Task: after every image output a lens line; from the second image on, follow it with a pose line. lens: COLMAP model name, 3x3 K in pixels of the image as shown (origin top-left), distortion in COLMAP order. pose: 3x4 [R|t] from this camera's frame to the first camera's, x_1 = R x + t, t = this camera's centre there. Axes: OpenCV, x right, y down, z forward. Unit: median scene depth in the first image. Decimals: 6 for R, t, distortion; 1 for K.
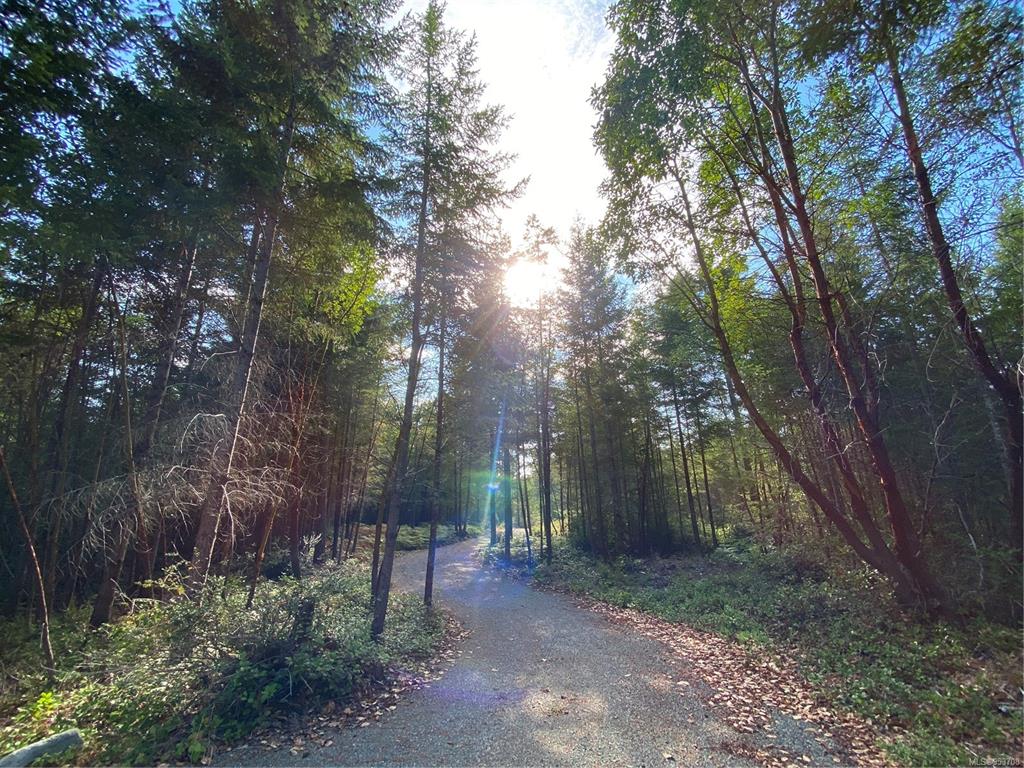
lens RADIAL K [[406.4, 0, 509.0], [0, 406.4, 386.1], [0, 0, 1]] dist [0.038796, -0.037154]
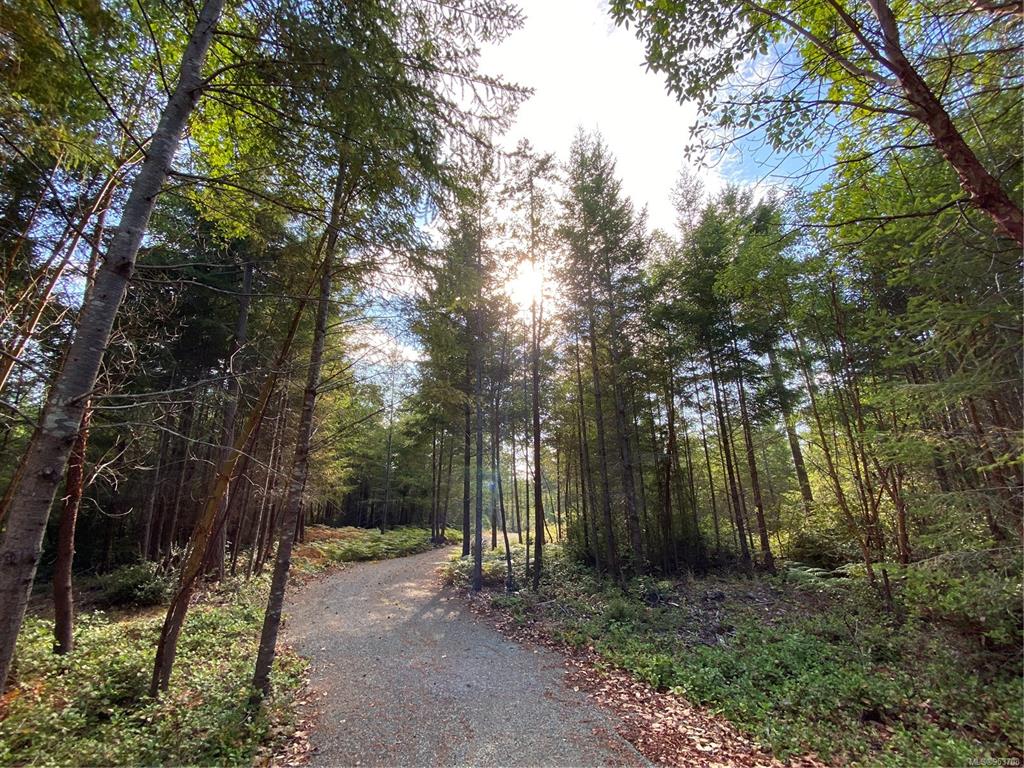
lens RADIAL K [[409.4, 0, 509.4], [0, 409.4, 380.3], [0, 0, 1]] dist [0.032392, -0.032128]
pose [[0.999942, 0.010193, -0.003473, 0.041375], [-0.010260, 0.999754, -0.019678, 0.077317], [0.003272, 0.019712, 0.999800, 0.231719]]
